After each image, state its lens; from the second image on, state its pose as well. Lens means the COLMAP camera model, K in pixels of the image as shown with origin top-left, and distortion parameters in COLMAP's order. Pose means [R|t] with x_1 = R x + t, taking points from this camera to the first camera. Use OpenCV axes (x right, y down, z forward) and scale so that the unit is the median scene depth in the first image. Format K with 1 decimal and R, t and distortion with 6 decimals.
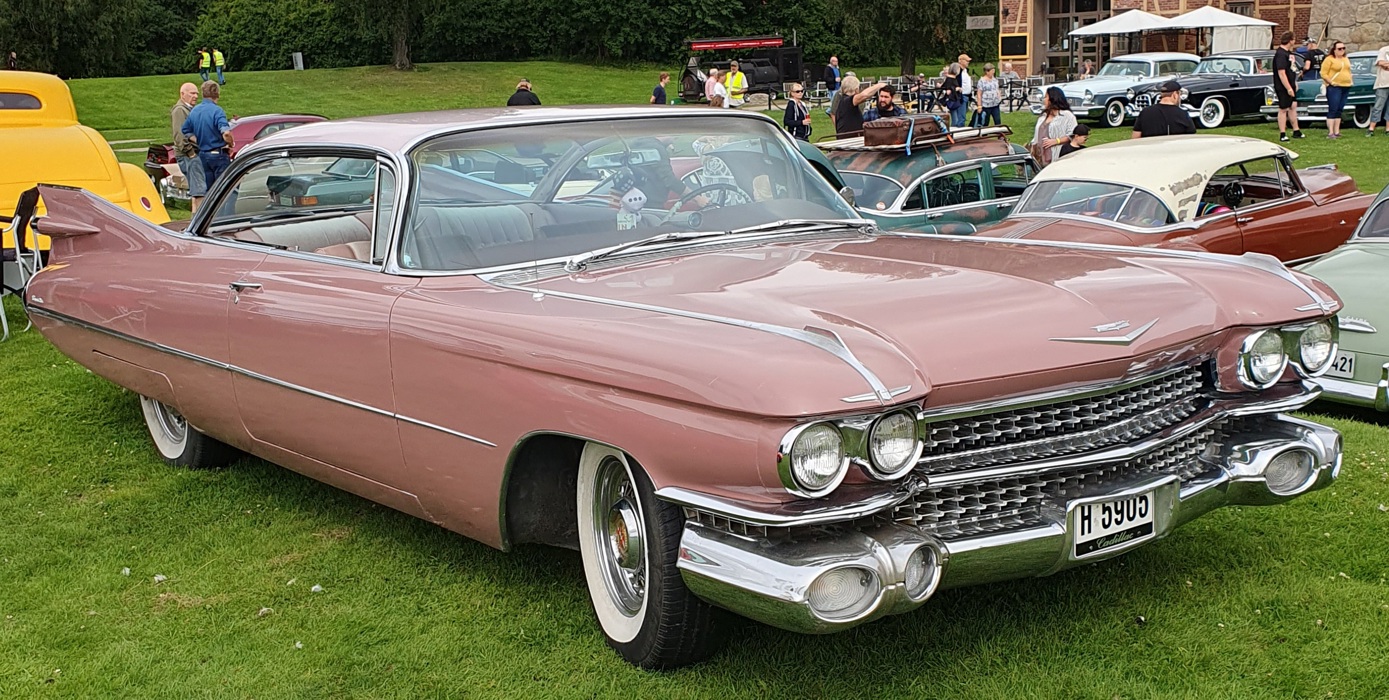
lens RADIAL K [[1954.3, 0, 695.8], [0, 1954.3, 352.0], [0, 0, 1]] dist [-0.043940, 0.000000]
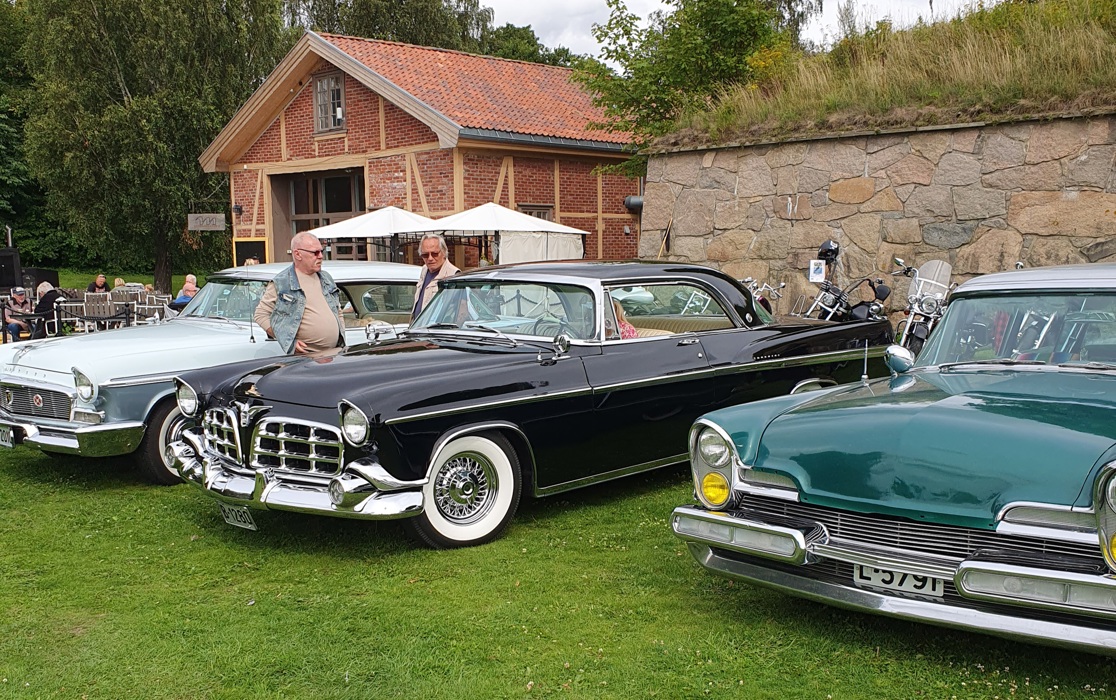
lens RADIAL K [[1260.8, 0, 558.9], [0, 1260.8, 350.4], [0, 0, 1]] dist [0.027010, 0.000000]
pose [[0.955837, 0.017182, 0.293394, 0.150936], [0.008663, 0.996209, -0.086562, -0.084212], [-0.293769, 0.085281, 0.952065, 0.555400]]
